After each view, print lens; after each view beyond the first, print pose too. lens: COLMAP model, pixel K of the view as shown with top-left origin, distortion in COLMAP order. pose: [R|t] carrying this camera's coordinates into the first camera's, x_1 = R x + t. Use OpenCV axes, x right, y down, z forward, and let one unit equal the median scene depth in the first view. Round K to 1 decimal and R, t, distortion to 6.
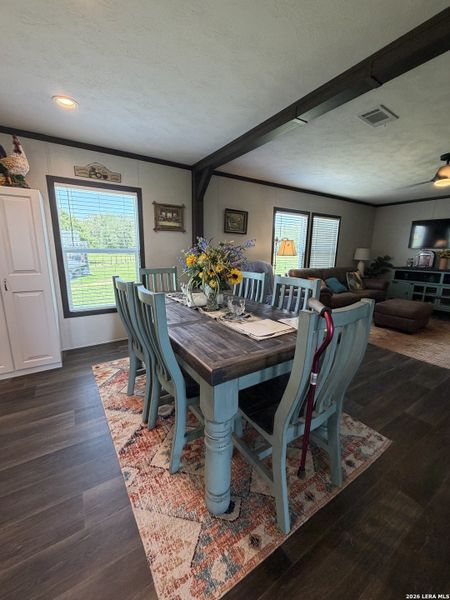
lens RADIAL K [[241.9, 0, 225.0], [0, 241.9, 300.0], [0, 0, 1]] dist [-0.001704, -0.000134]
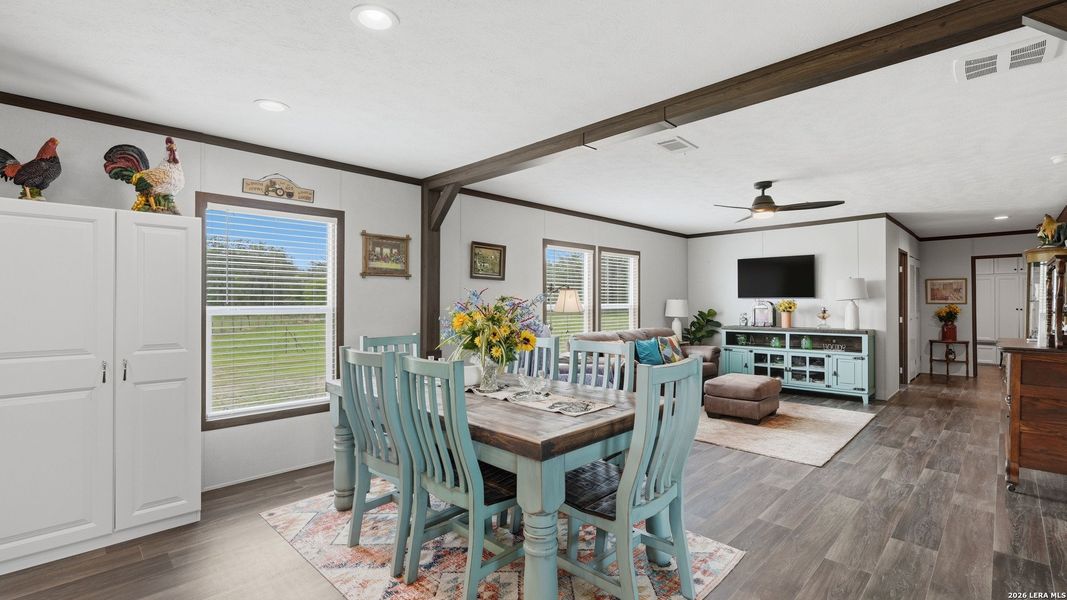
lens RADIAL K [[470.7, 0, 532.1], [0, 470.7, 299.7], [0, 0, 1]] dist [-0.002083, 0.000169]
pose [[0.977050, -0.013029, 0.212610, -0.126217], [0.057448, 0.977259, -0.204117, 0.038399], [-0.205116, 0.211647, 0.955580, -0.210408]]
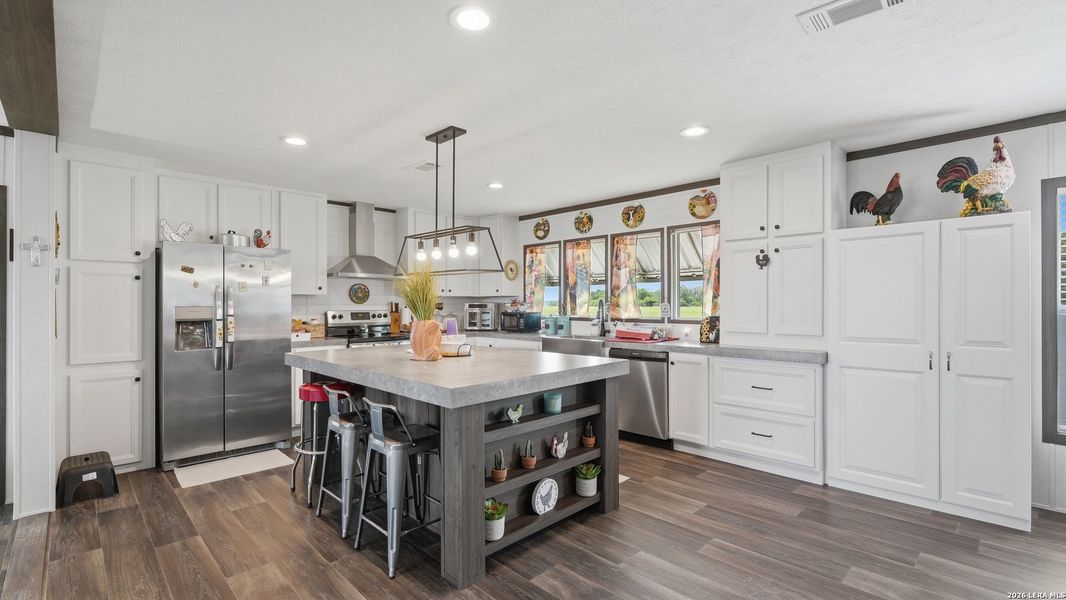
lens RADIAL K [[476.9, 0, 529.1], [0, 476.9, 304.6], [0, 0, 1]] dist [-0.001856, -0.000285]
pose [[0.199001, -0.012841, -0.979915, 0.086231], [-0.195080, 0.979384, -0.052451, 0.049672], [0.960387, 0.201599, 0.192393, -0.244990]]
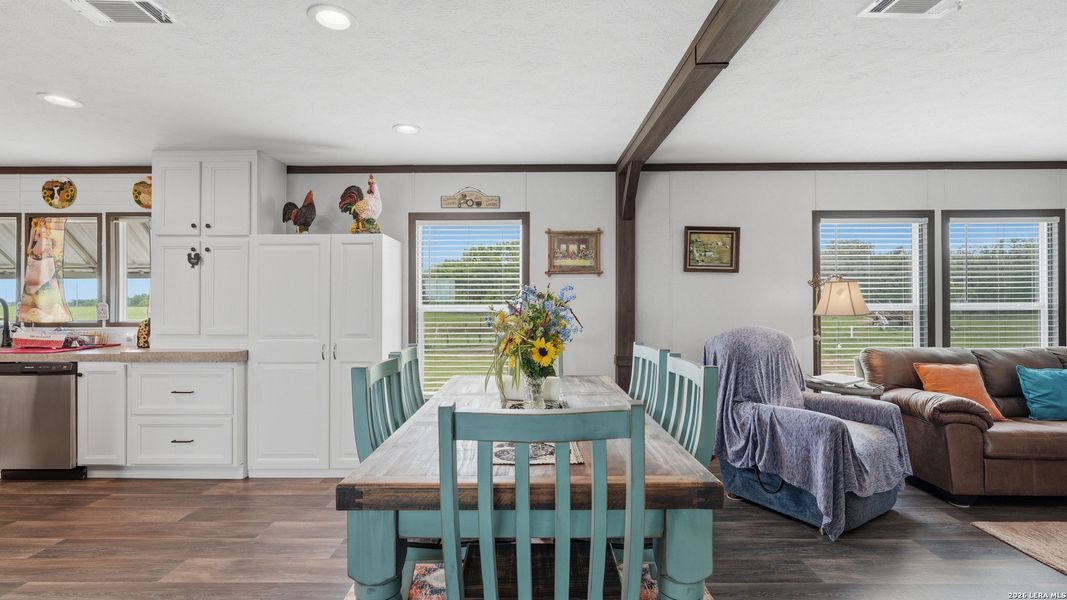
lens RADIAL K [[470.7, 0, 532.1], [0, 470.7, 299.7], [0, 0, 1]] dist [-0.002083, 0.000169]
pose [[0.837719, -0.018651, -0.545783, 0.318189], [-0.098804, 0.977747, -0.185065, -0.005502], [0.537089, 0.208958, 0.817234, 0.033643]]
